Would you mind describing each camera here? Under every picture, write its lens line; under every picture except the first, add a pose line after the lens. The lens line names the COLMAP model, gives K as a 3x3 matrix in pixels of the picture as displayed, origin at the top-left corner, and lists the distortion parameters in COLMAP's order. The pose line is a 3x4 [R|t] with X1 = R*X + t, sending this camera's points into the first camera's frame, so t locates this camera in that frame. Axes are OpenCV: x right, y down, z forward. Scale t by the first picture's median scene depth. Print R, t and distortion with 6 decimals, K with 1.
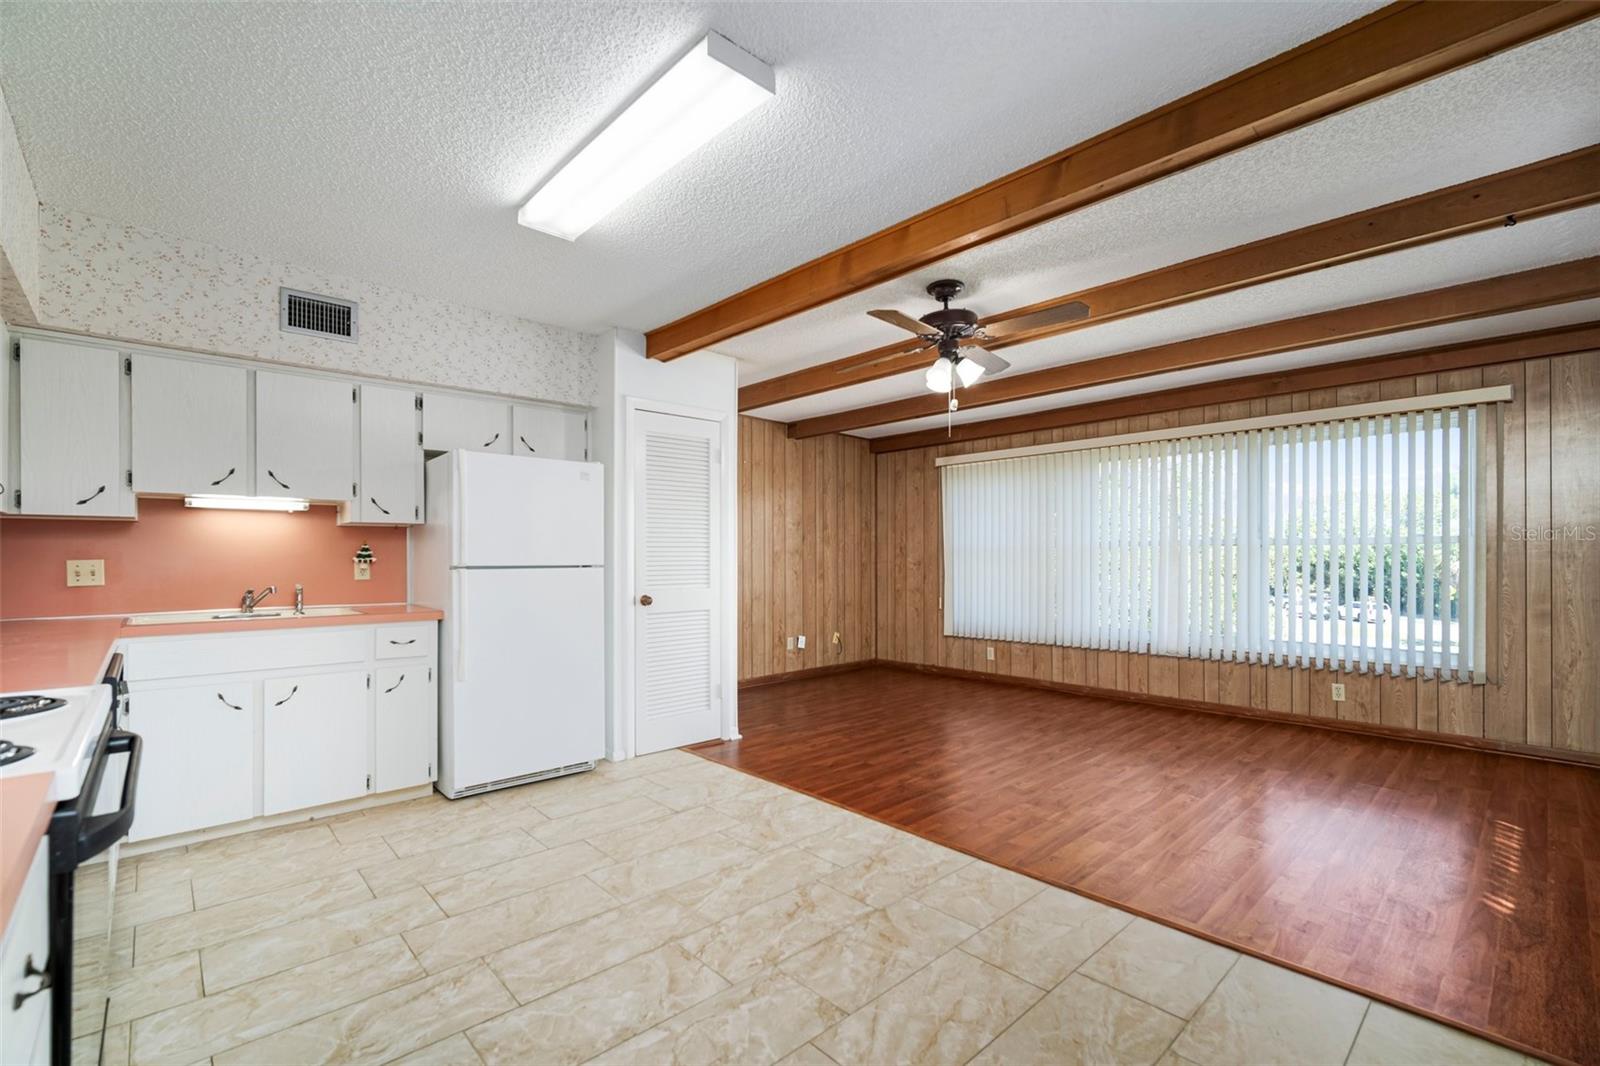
lens RADIAL K [[707.6, 0, 811.2], [0, 707.6, 551.4], [0, 0, 1]] dist [-0.008420, 0.000490]
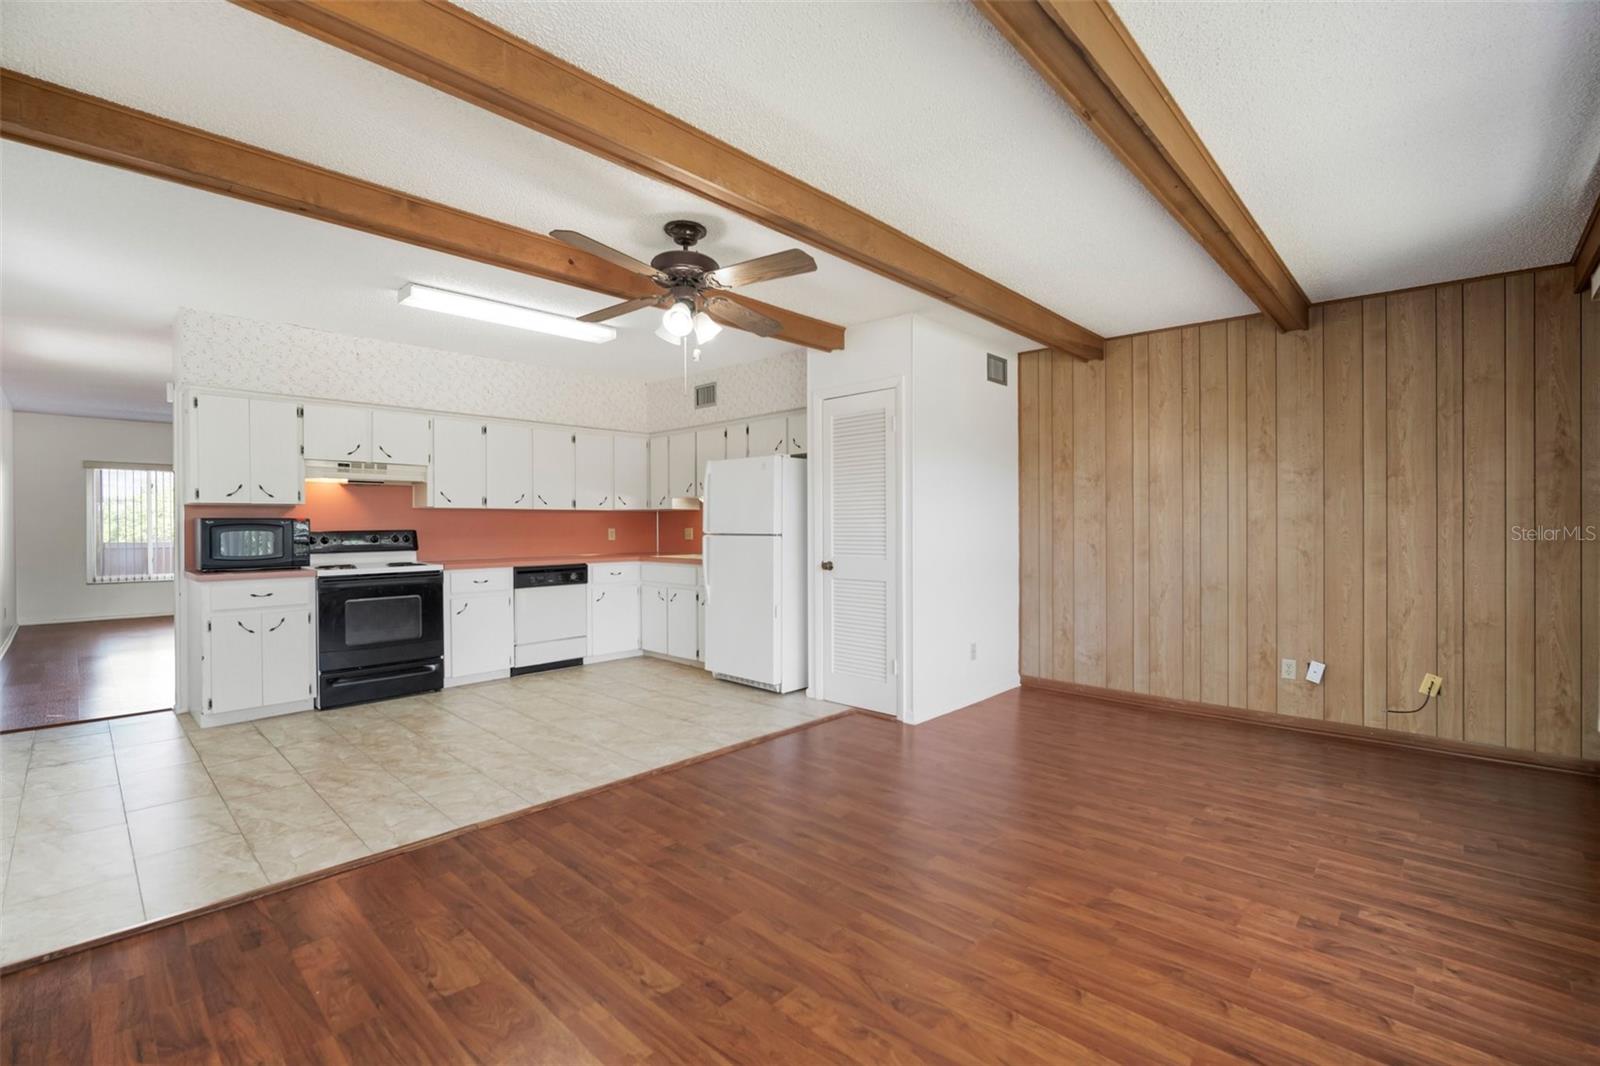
lens RADIAL K [[698.4, 0, 807.8], [0, 698.4, 528.8], [0, 0, 1]] dist [-0.008480, 0.000347]
pose [[0.060132, 0.007170, -0.998165, 0.895184], [0.010079, 0.999919, 0.007790, 0.000224], [0.998140, -0.010529, 0.060054, 0.909643]]
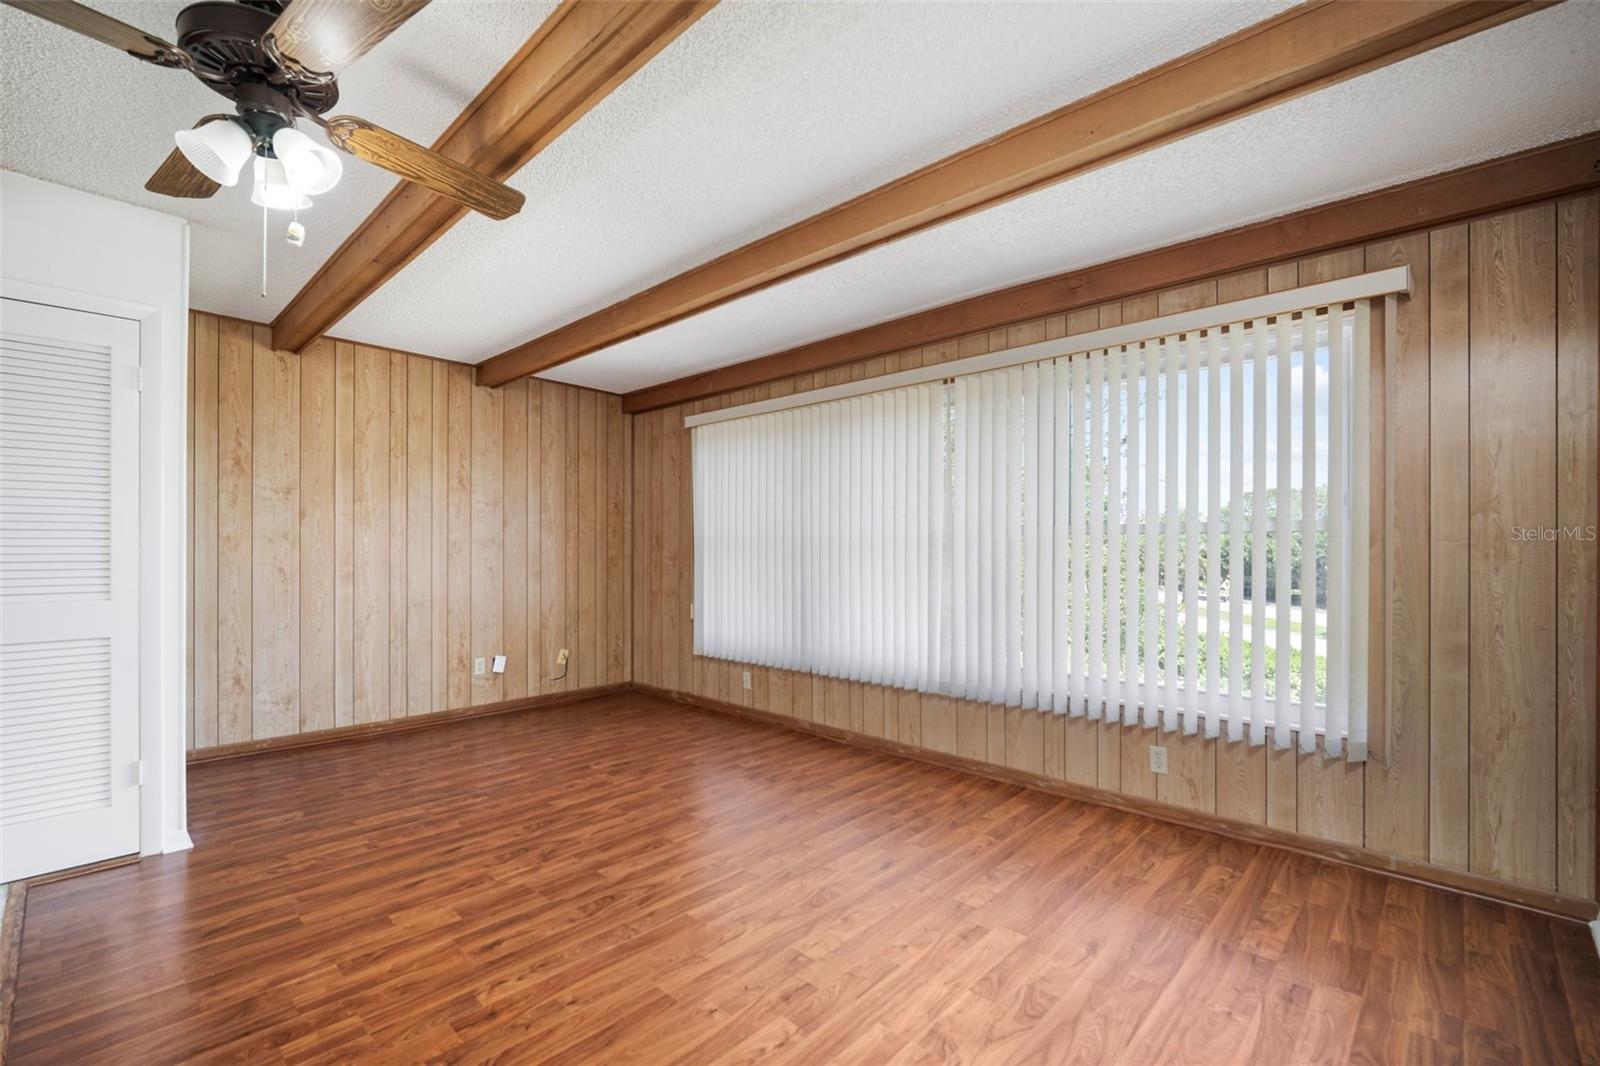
lens RADIAL K [[704.5, 0, 806.6], [0, 704.5, 542.4], [0, 0, 1]] dist [-0.011437, 0.000408]
pose [[0.998351, 0.005315, 0.057154, 0.438453], [-0.005259, 0.999986, -0.001145, 0.001031], [-0.057159, 0.000843, 0.998365, 0.421182]]
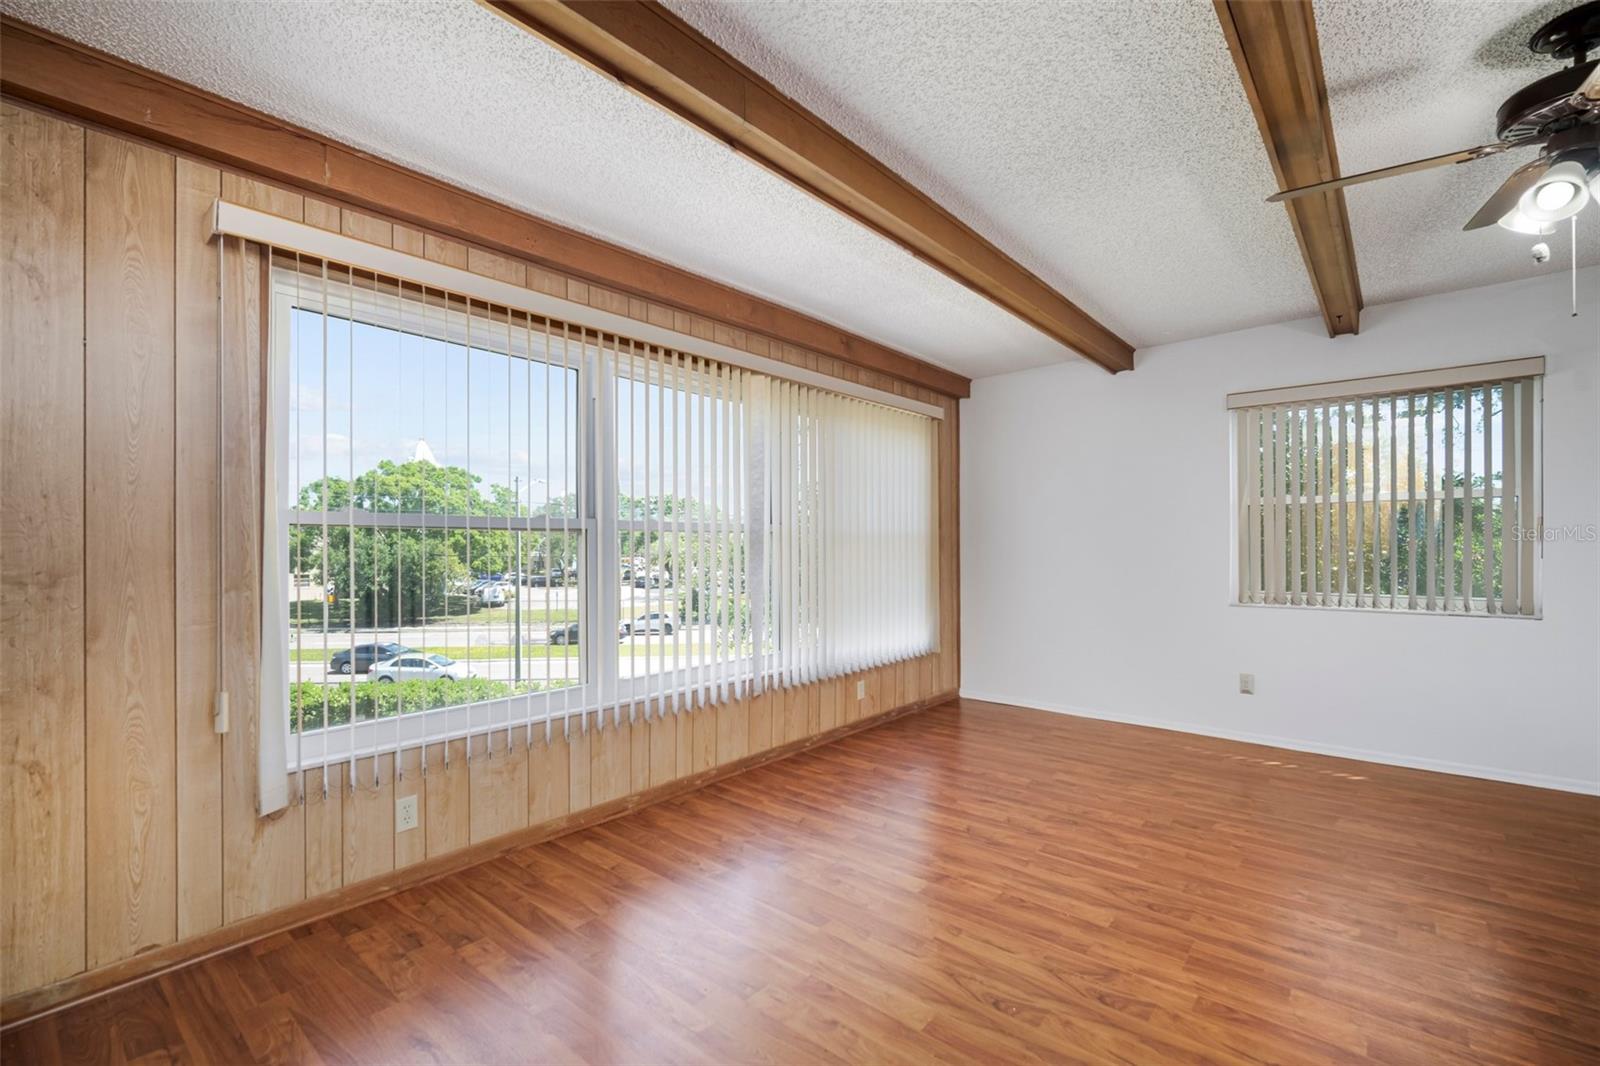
lens RADIAL K [[701.3, 0, 806.7], [0, 701.3, 541.2], [0, 0, 1]] dist [-0.008442, 0.000498]
pose [[-0.111321, 0.010873, 0.993725, -0.210378], [-0.002162, 0.999935, -0.011183, 0.011195], [-0.993782, -0.003393, -0.111290, 1.341750]]
